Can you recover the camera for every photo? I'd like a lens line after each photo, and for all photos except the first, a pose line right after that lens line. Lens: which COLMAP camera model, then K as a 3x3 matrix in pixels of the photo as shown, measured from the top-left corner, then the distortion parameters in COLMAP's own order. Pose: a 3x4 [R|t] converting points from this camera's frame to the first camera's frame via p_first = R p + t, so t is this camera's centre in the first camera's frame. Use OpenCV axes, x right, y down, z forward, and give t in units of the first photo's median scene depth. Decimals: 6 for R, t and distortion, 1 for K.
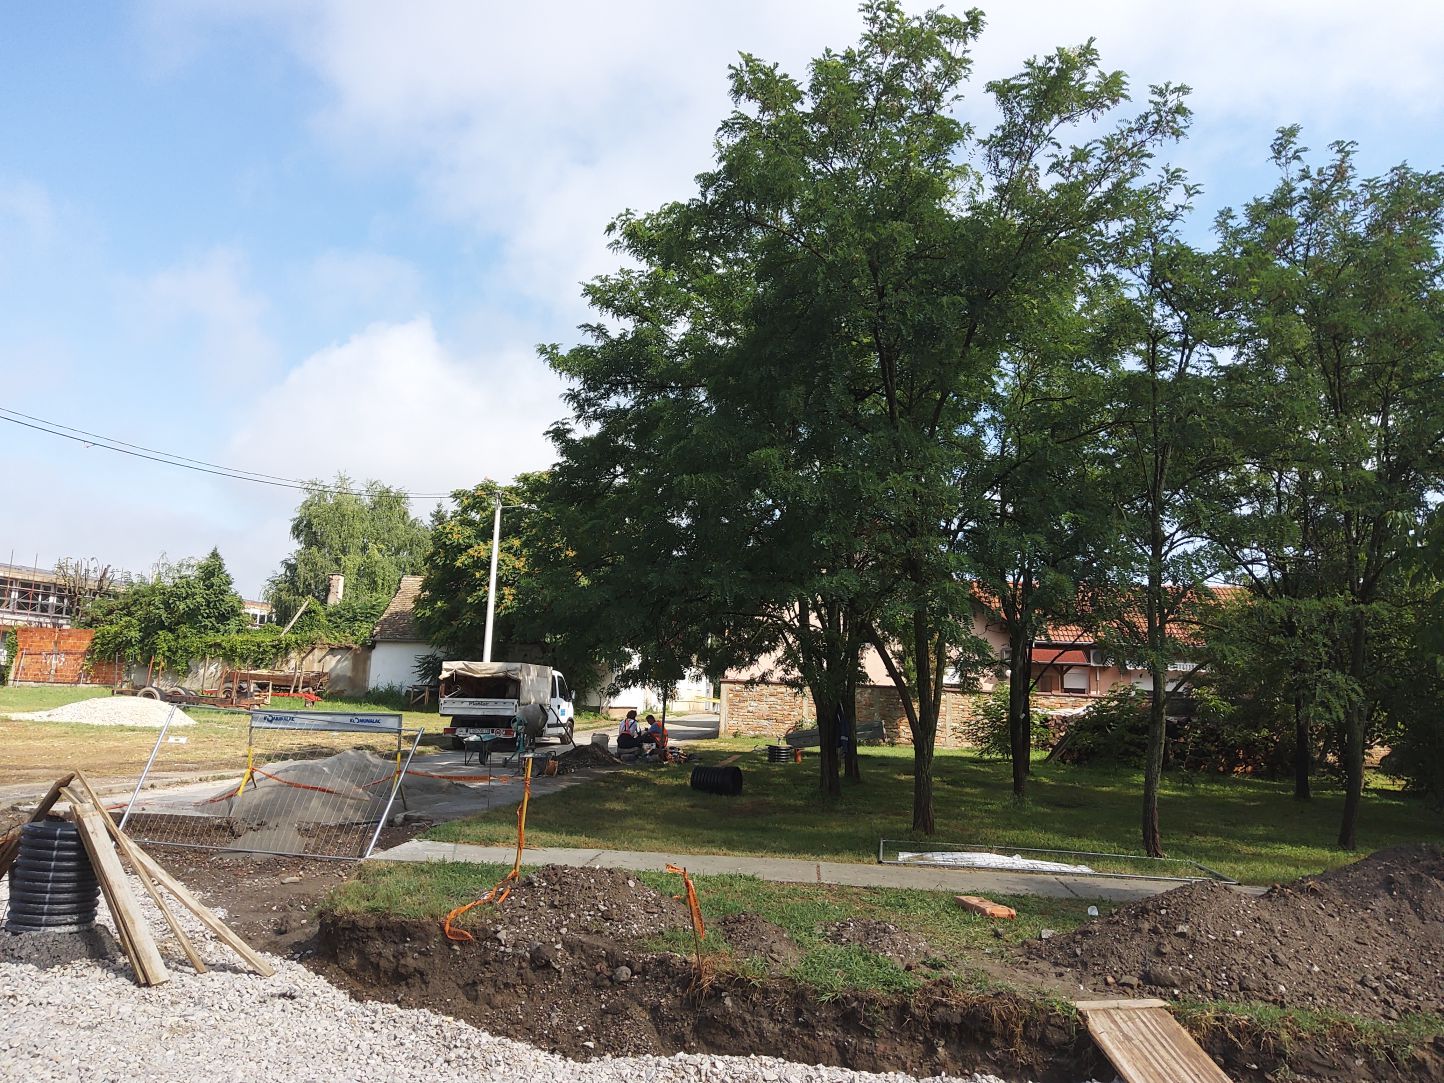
lens RADIAL K [[1077.6, 0, 747.8], [0, 1077.6, 547.1], [0, 0, 1]] dist [0.092770, -0.144321]
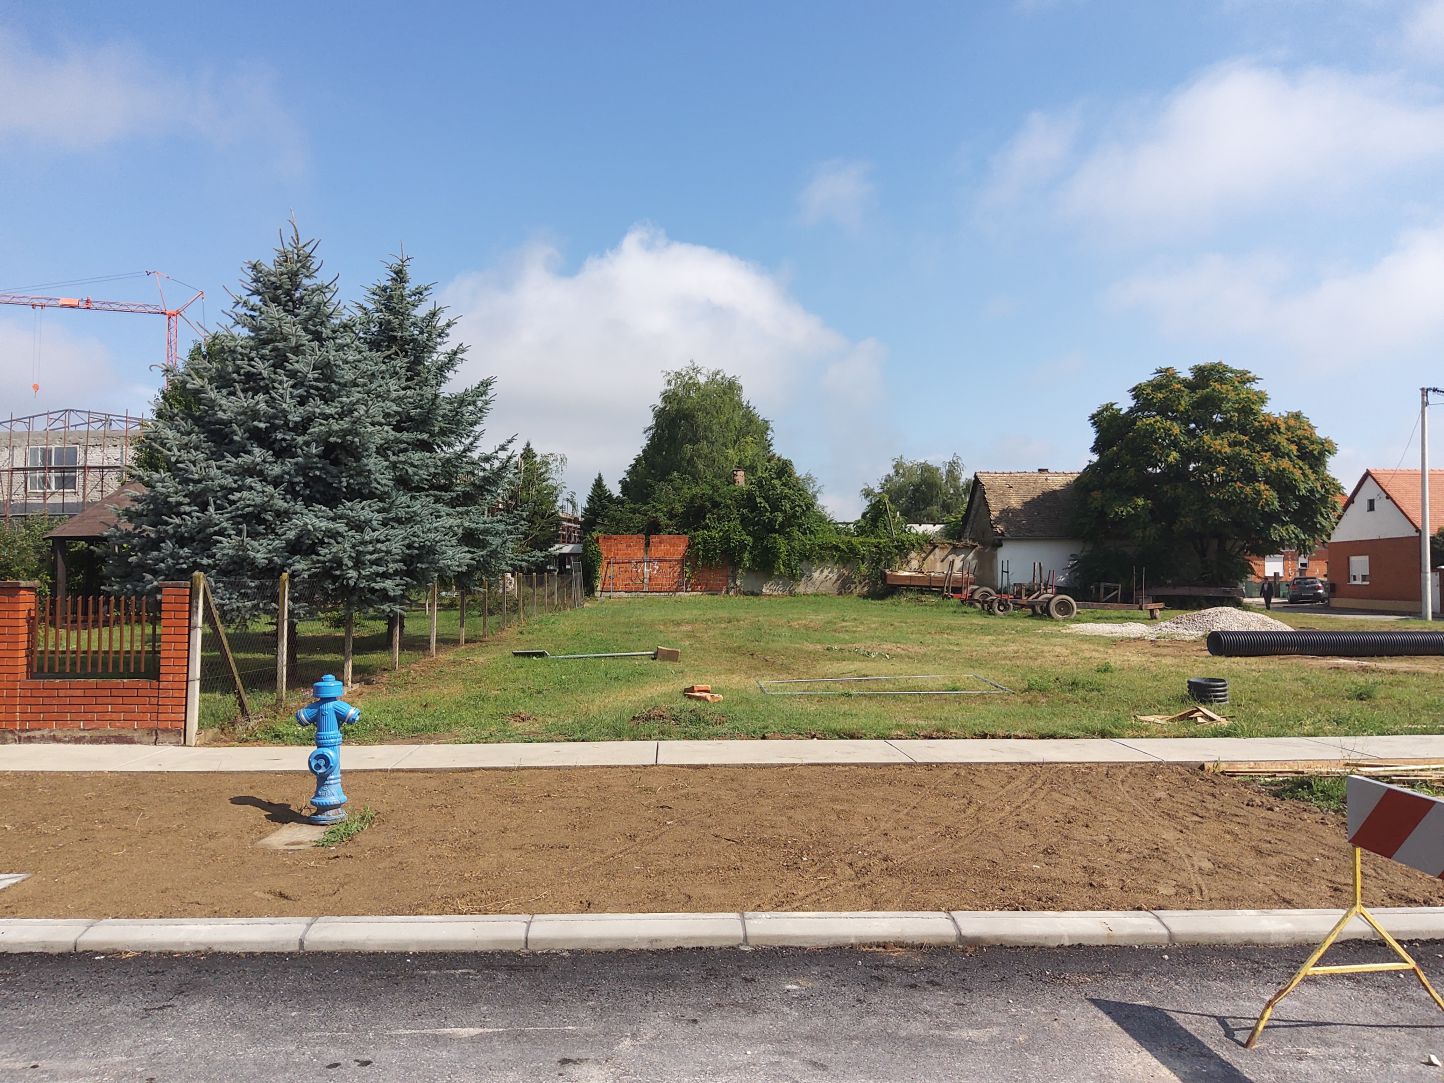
lens RADIAL K [[1066.3, 0, 718.6], [0, 1066.3, 540.6], [0, 0, 1]] dist [0.106231, -0.145356]
pose [[0.987396, -0.028672, 0.155652, -5.696910], [0.012373, 0.994428, 0.104687, -0.133413], [-0.157786, -0.101442, 0.982249, 0.647130]]
